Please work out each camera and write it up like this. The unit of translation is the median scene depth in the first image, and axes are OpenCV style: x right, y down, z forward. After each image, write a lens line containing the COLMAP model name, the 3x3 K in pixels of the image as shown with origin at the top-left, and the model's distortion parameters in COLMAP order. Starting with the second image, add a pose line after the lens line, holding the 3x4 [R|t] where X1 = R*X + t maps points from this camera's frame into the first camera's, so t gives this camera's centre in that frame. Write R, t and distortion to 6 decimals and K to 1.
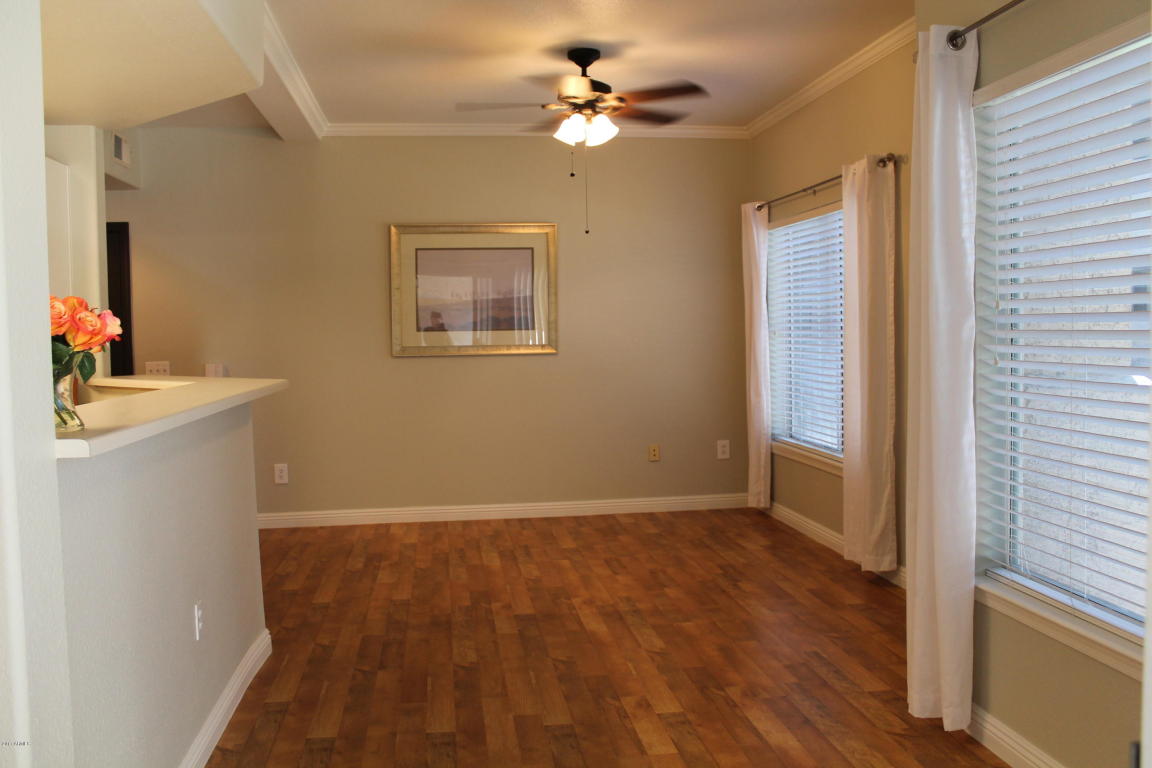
lens RADIAL K [[965.9, 0, 602.8], [0, 965.9, 384.8], [0, 0, 1]] dist [-0.164932, 0.133662]
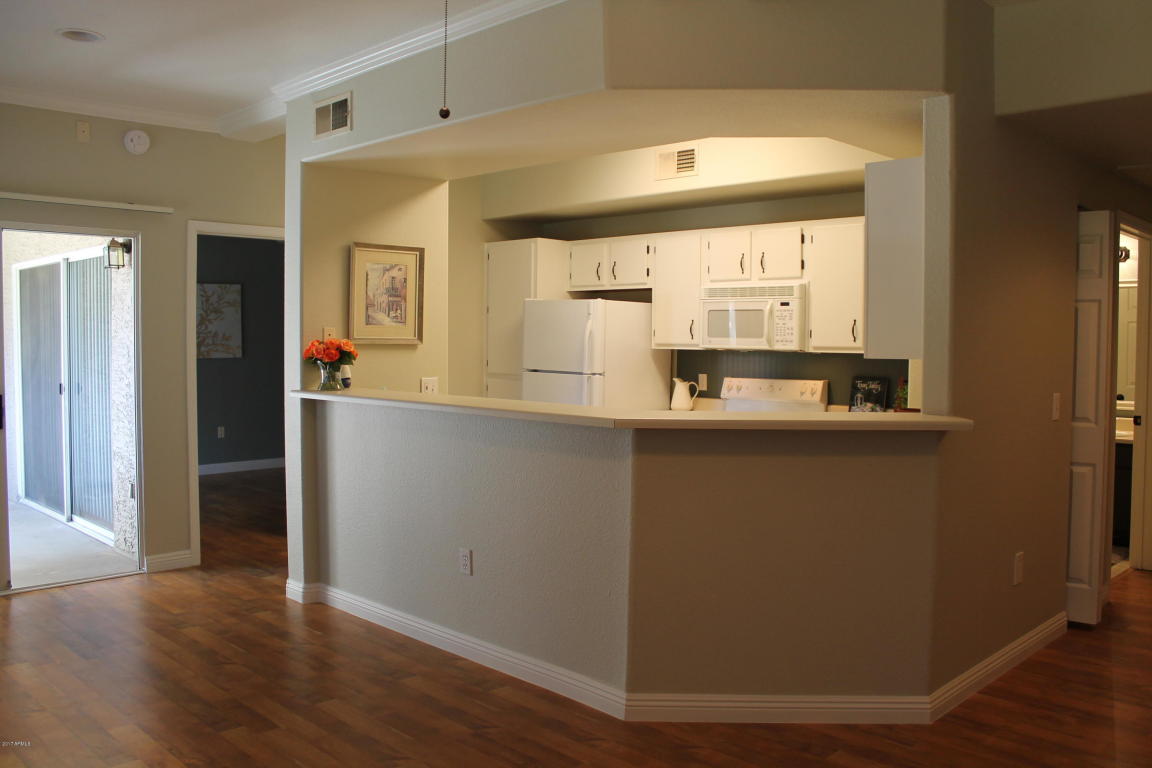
lens RADIAL K [[965.9, 0, 576.6], [0, 965.9, 380.0], [0, 0, 1]] dist [-0.164932, 0.133662]
pose [[-0.814278, 0.039645, -0.579120, 0.150306], [-0.023762, 0.994552, 0.101497, -0.100130], [0.579989, 0.096408, -0.808899, 1.329432]]
